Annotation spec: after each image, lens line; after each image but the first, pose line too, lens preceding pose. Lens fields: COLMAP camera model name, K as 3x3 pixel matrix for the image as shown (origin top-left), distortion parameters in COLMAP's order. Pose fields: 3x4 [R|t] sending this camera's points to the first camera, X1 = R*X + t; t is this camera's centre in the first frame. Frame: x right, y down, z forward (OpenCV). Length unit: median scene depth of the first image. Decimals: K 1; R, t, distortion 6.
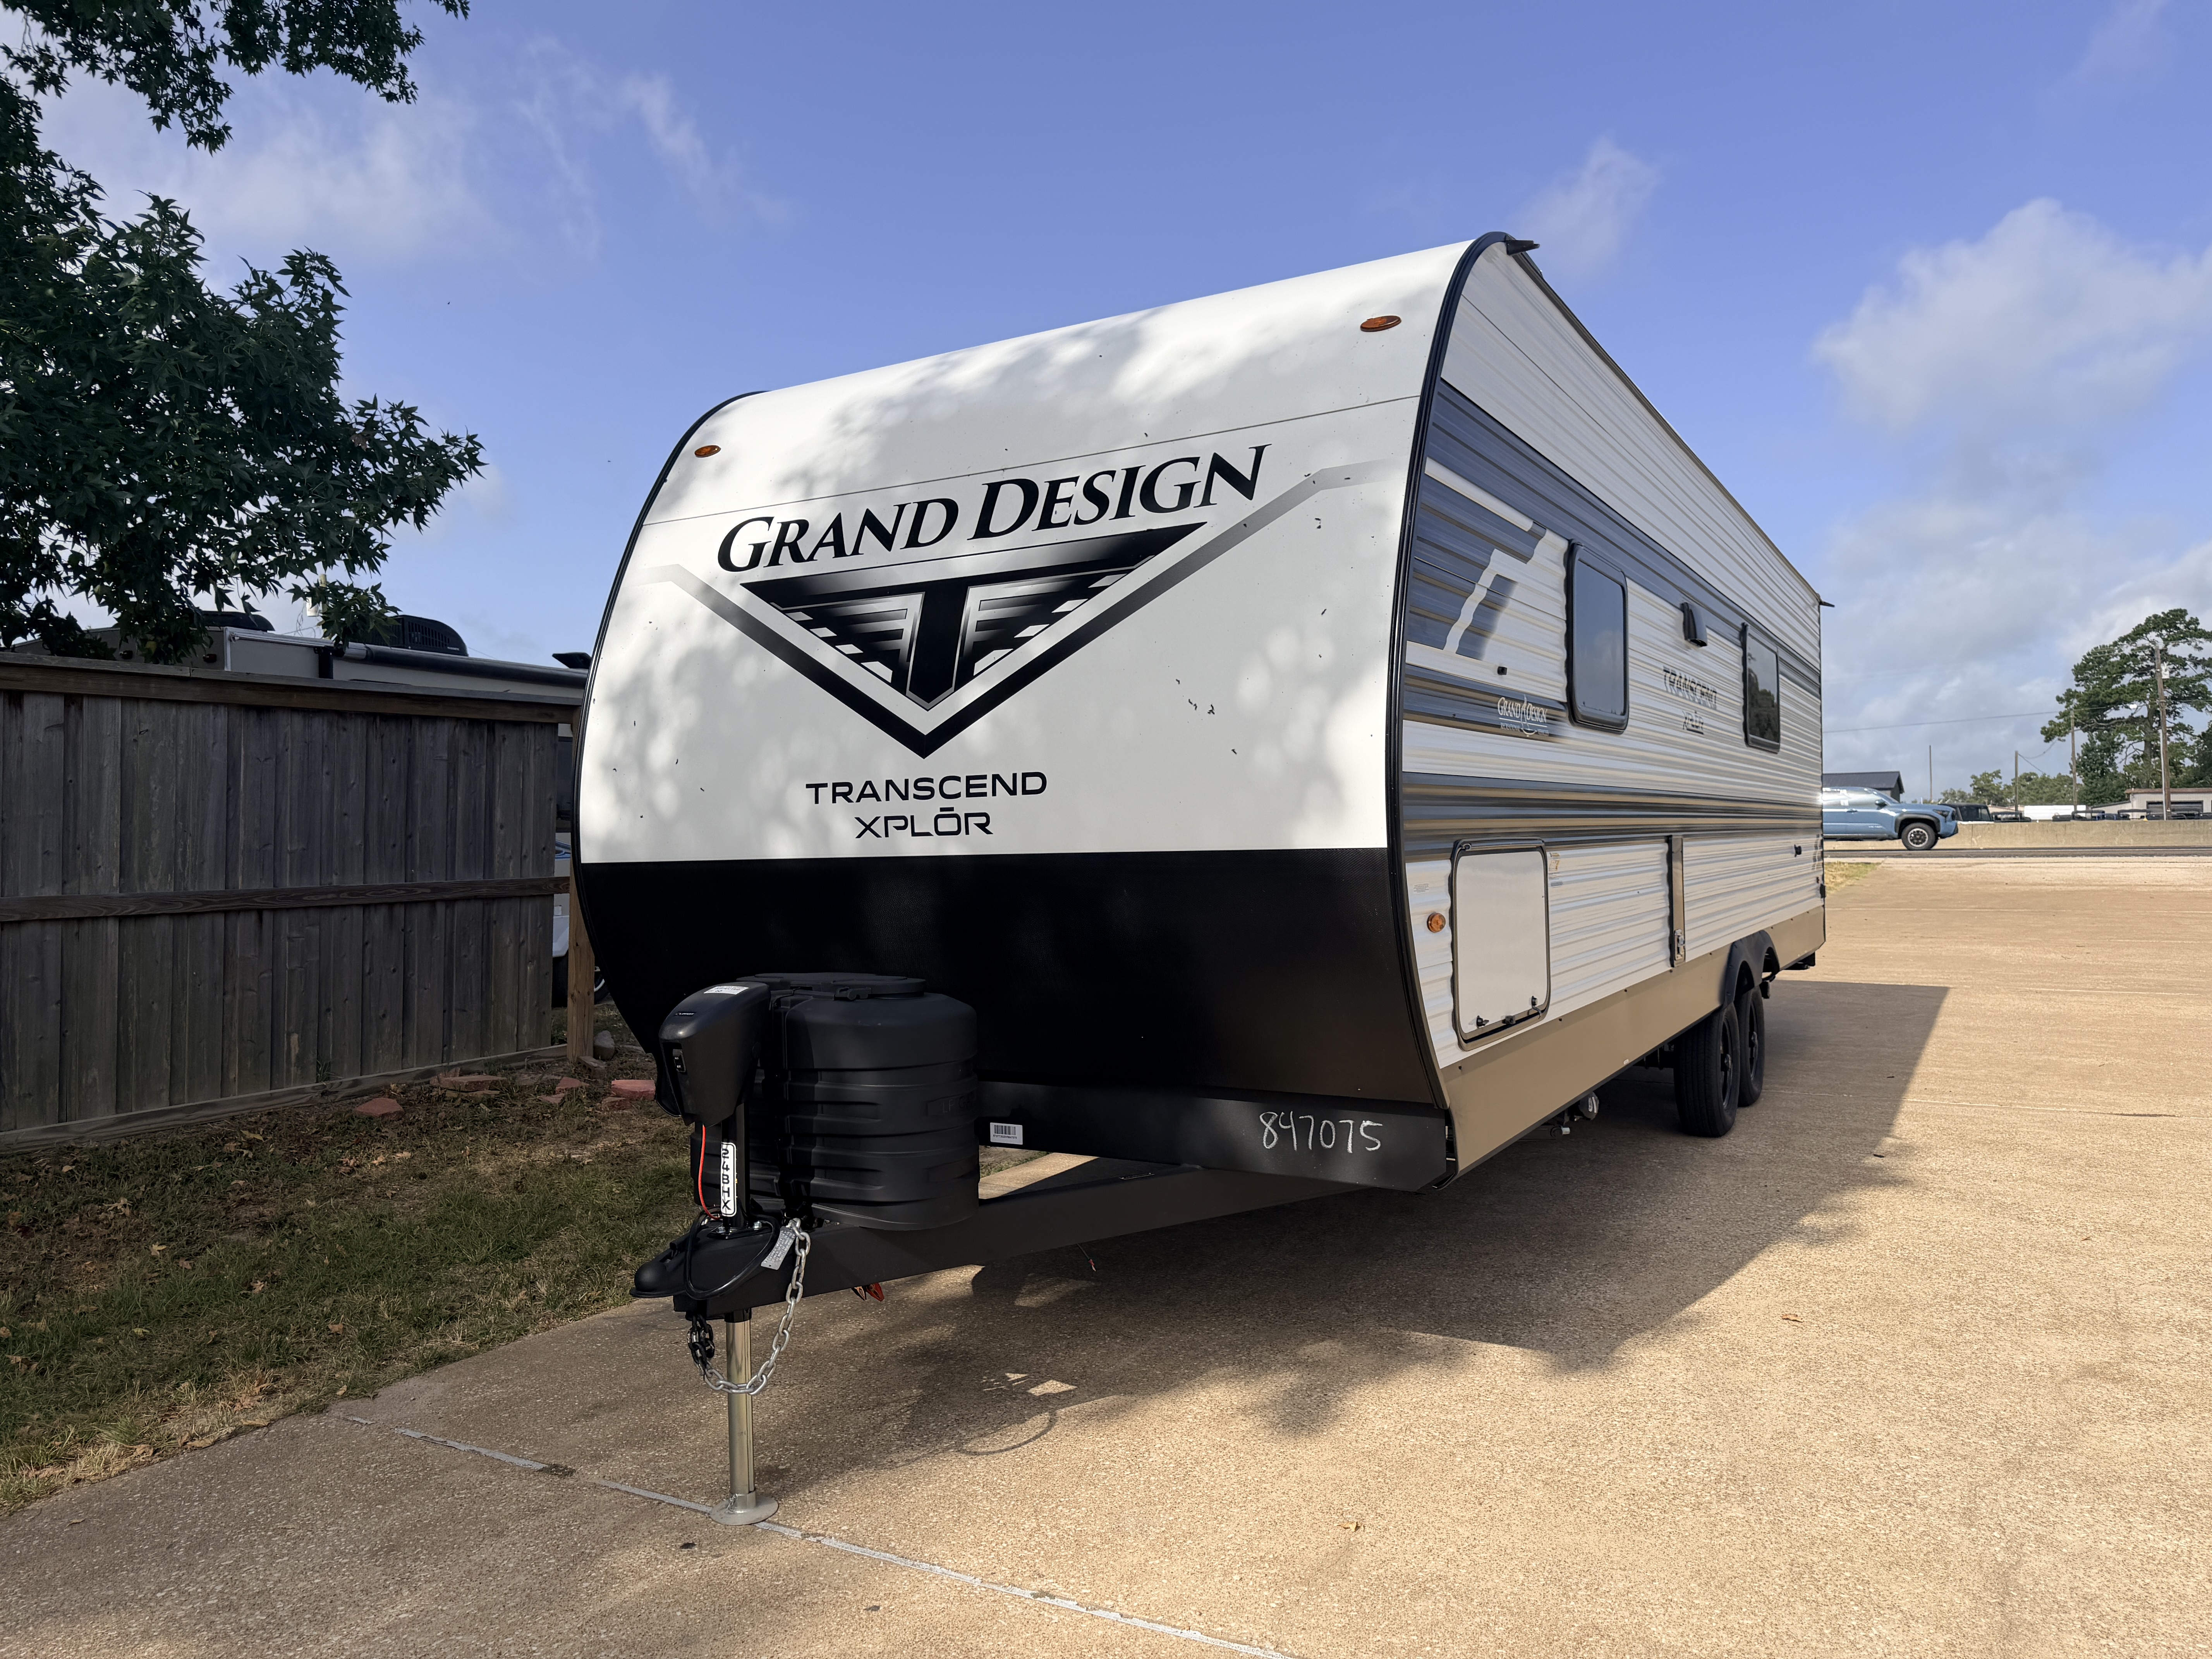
lens RADIAL K [[1562.3, 0, 1094.8], [0, 1562.3, 837.2], [0, 0, 1]] dist [0.003487, 0.002525]
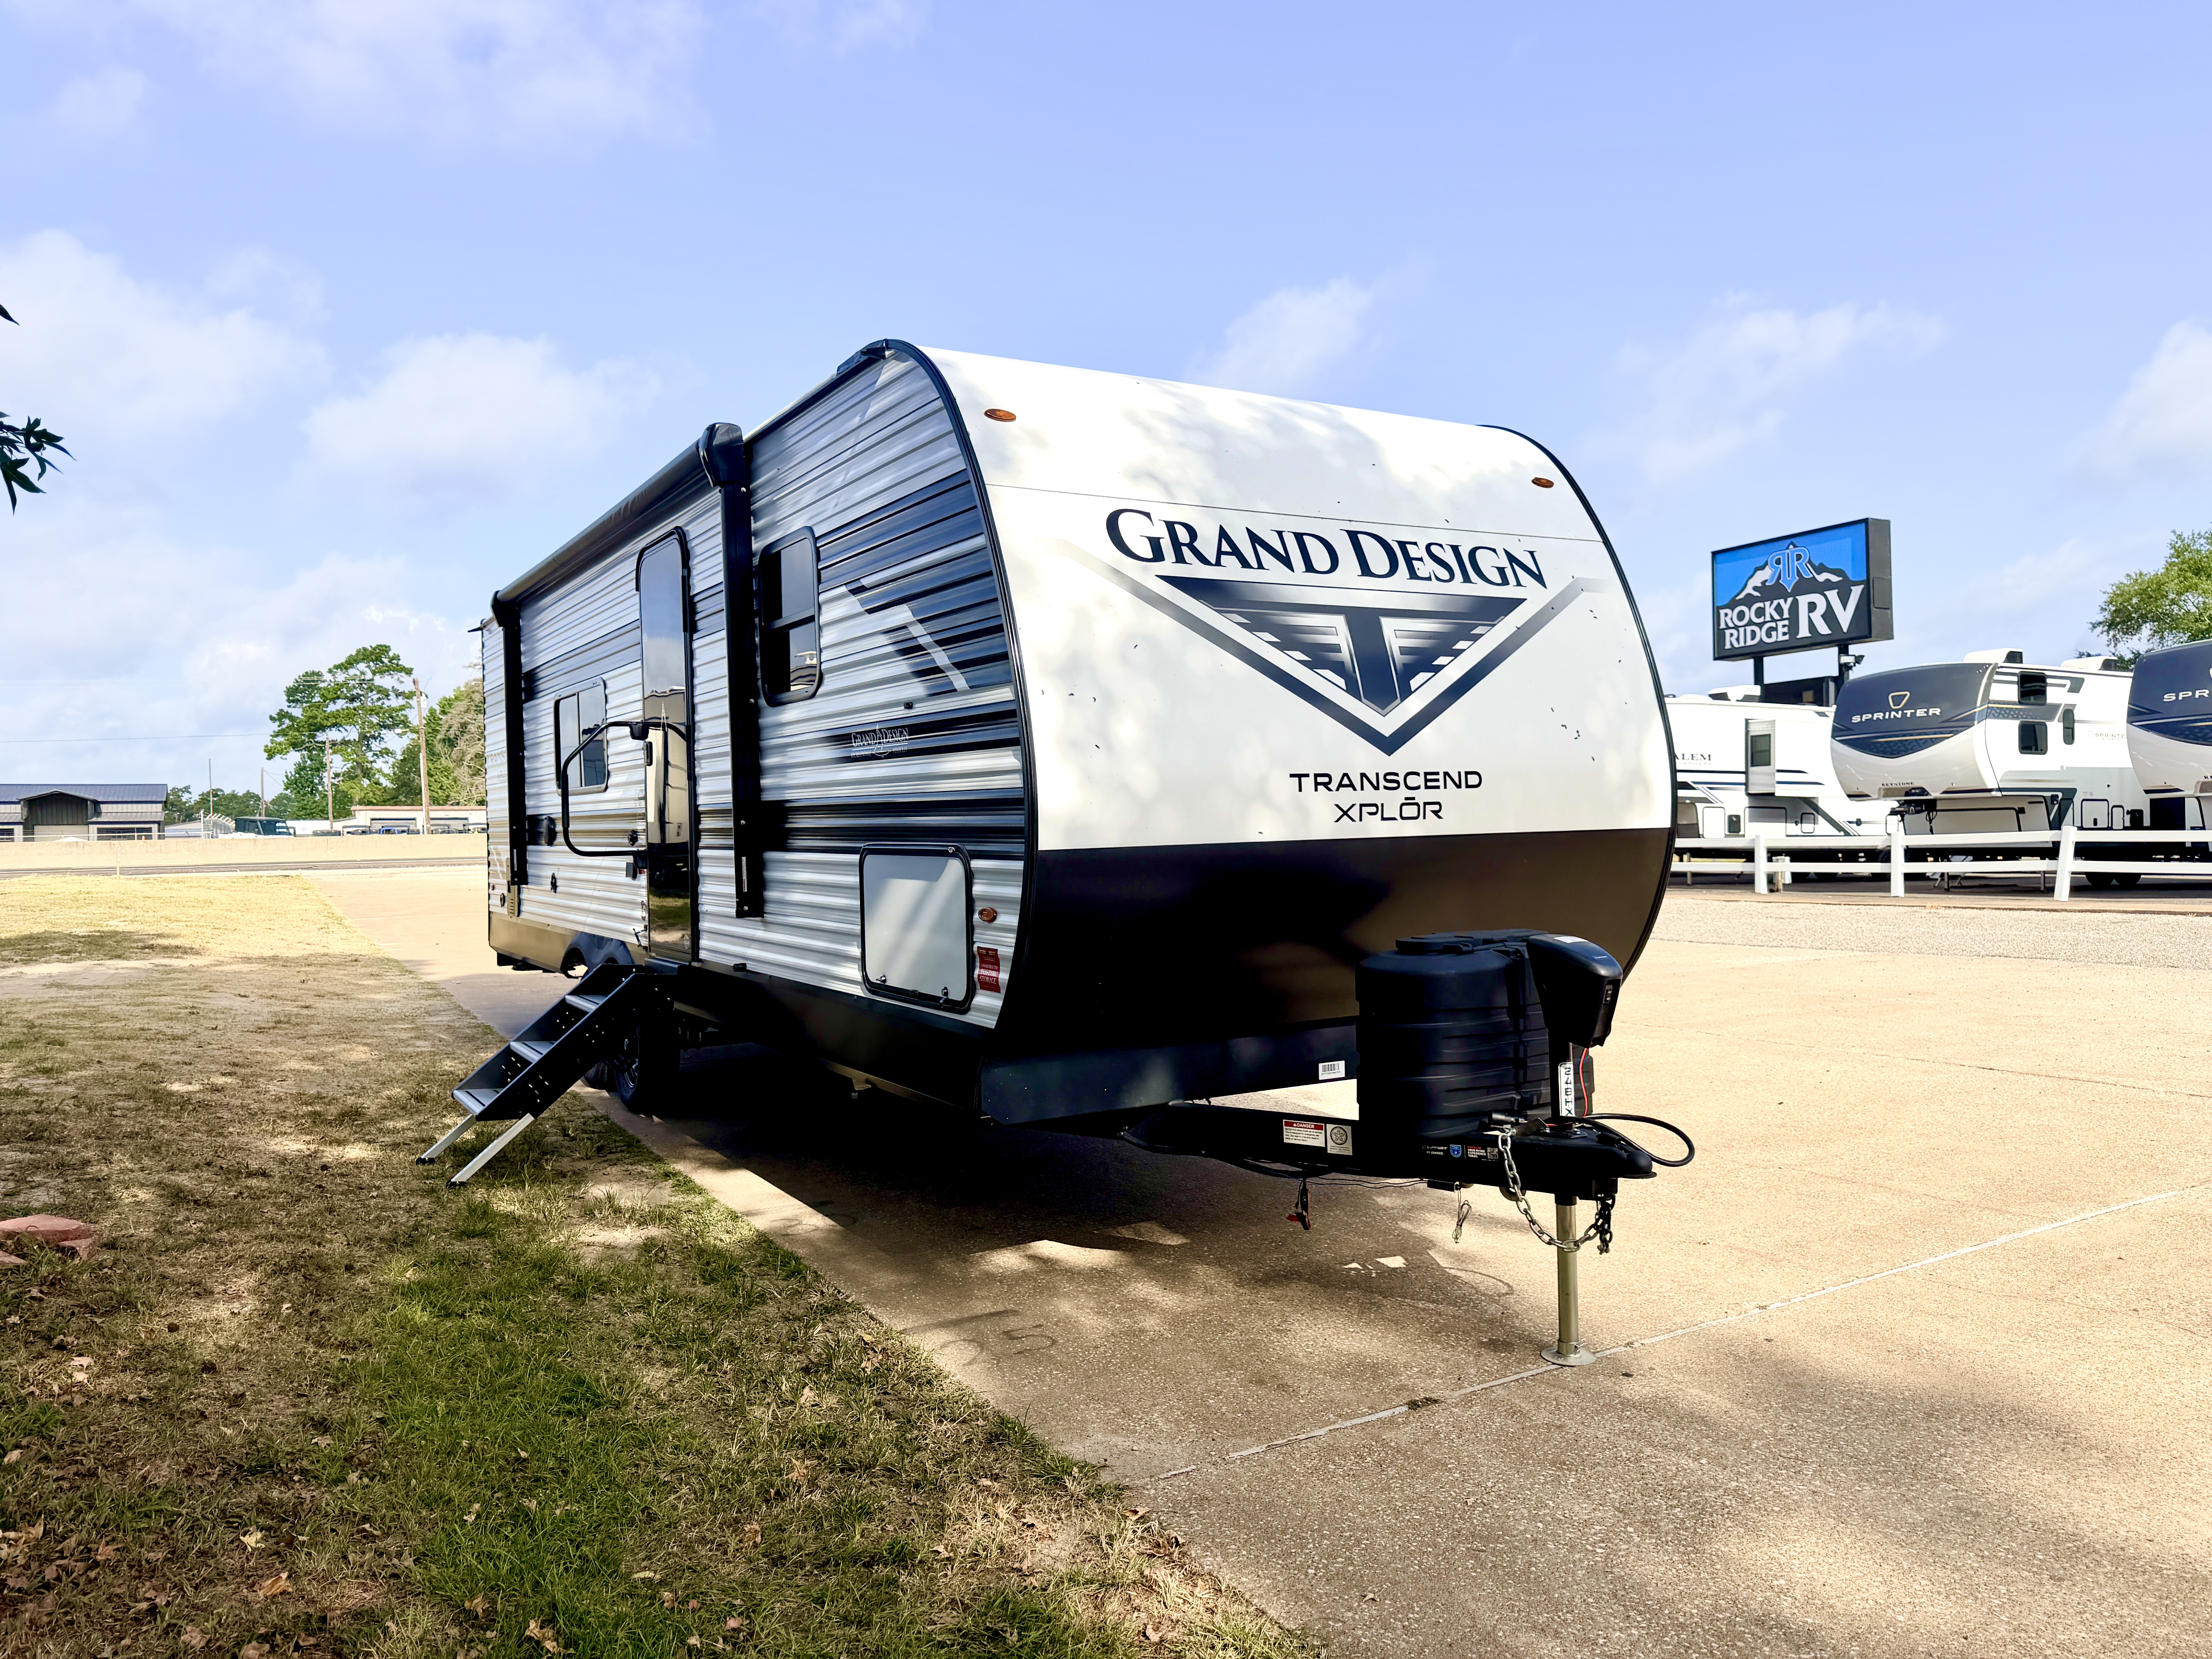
lens RADIAL K [[1562.3, 0, 1094.8], [0, 1562.3, 837.2], [0, 0, 1]] dist [0.003487, 0.002525]
pose [[0.501253, -0.003006, 0.865295, -1.256449], [0.011387, 0.999930, -0.003123, 0.013295], [-0.865226, 0.011419, 0.501253, 0.586634]]
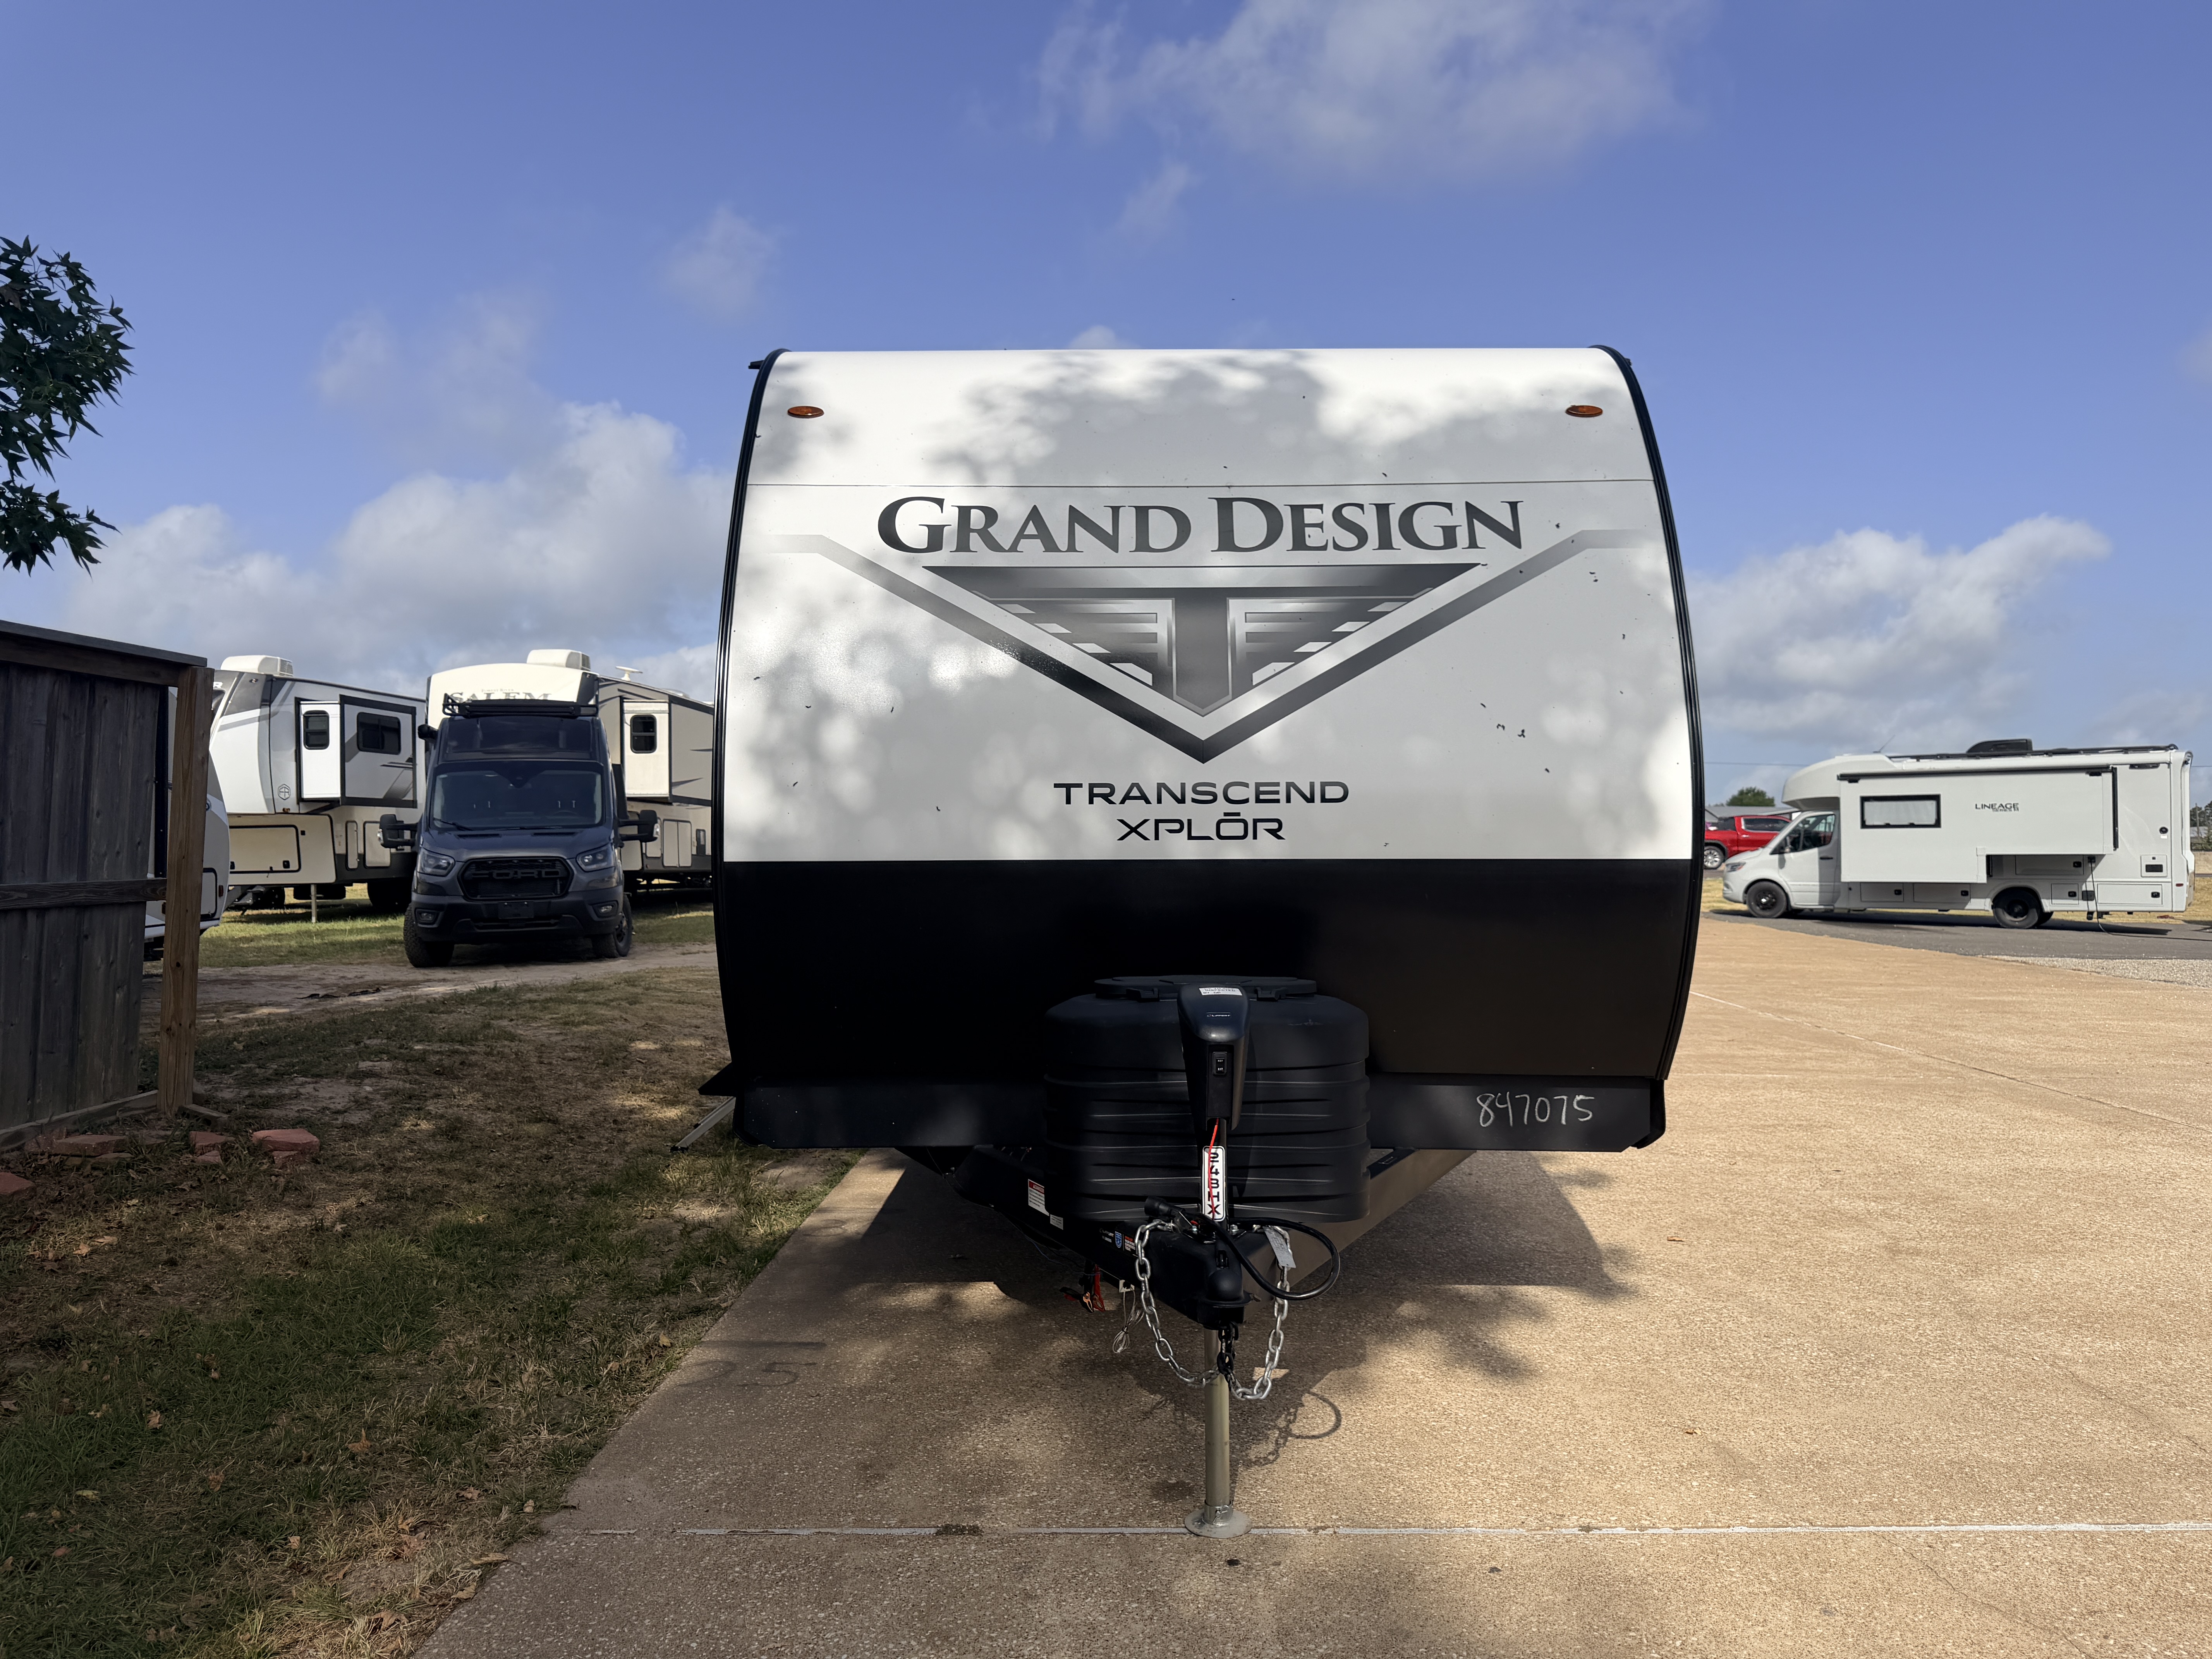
lens RADIAL K [[1572.4, 0, 1106.0], [0, 1572.4, 829.5], [0, 0, 1]] dist [0.011185, -0.006367]
pose [[0.869959, 0.023942, 0.492543, -0.658779], [-0.017844, 0.999695, -0.017077, 0.010917], [-0.492802, 0.006067, 0.870120, 0.143398]]
